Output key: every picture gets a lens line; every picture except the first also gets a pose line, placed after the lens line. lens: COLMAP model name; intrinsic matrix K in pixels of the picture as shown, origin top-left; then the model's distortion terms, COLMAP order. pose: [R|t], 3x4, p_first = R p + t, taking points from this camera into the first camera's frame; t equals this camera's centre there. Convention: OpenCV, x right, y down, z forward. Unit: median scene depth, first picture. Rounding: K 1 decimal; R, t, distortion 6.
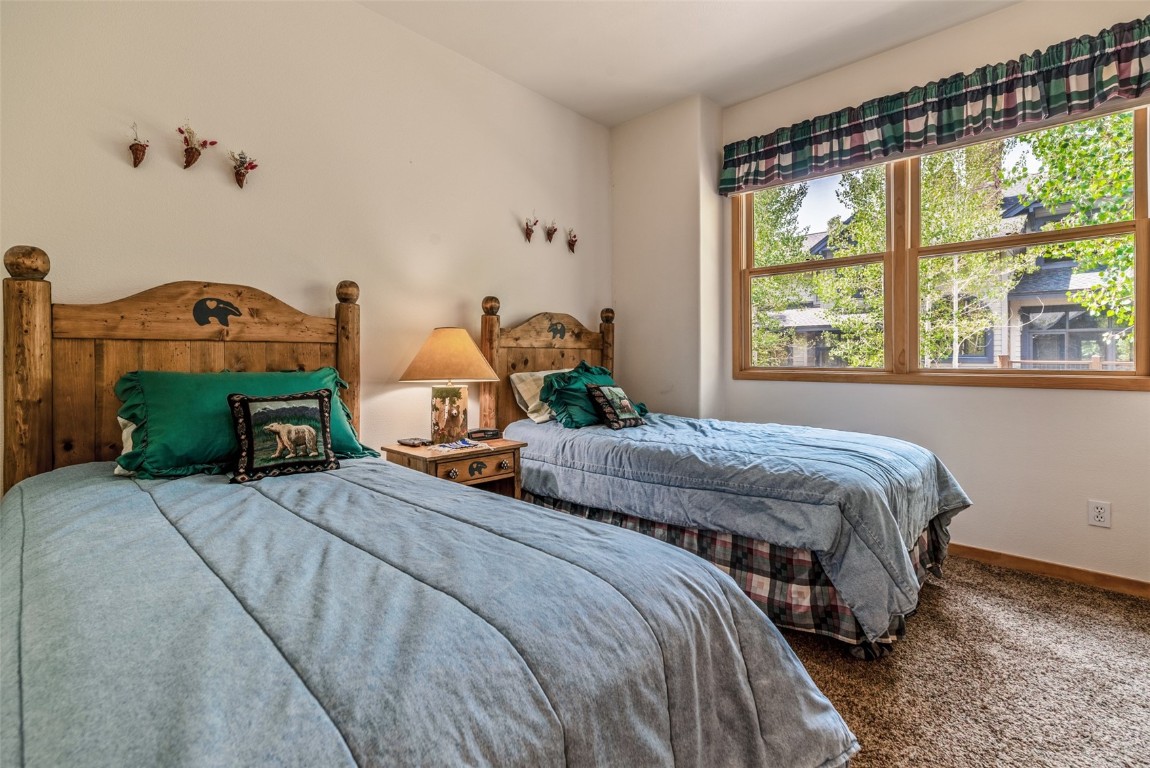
lens RADIAL K [[507.6, 0, 576.9], [0, 507.6, 348.4], [0, 0, 1]] dist [0.007629, 0.001112]
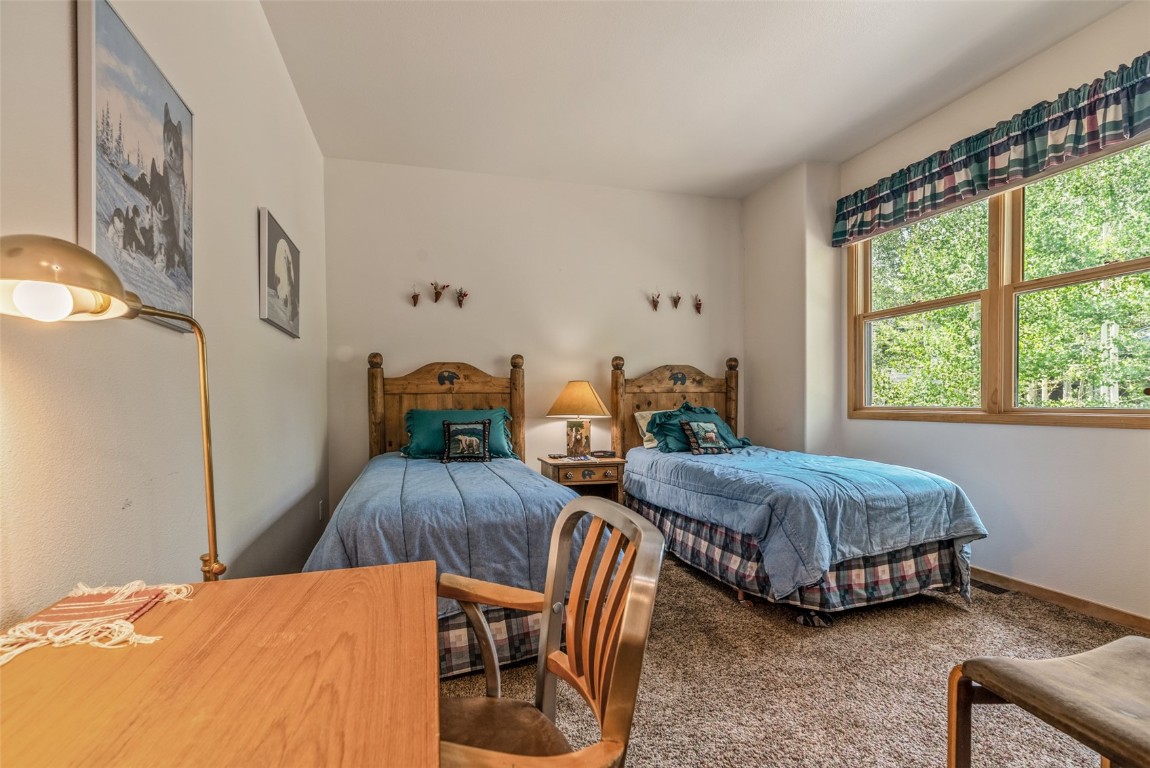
lens RADIAL K [[507.6, 0, 574.3], [0, 507.6, 394.5], [0, 0, 1]] dist [0.007629, 0.001112]
pose [[0.868011, -0.014875, -0.496322, 0.465634], [0.019059, 0.999813, 0.003367, -0.006245], [0.496179, -0.012382, 0.868132, -0.293175]]
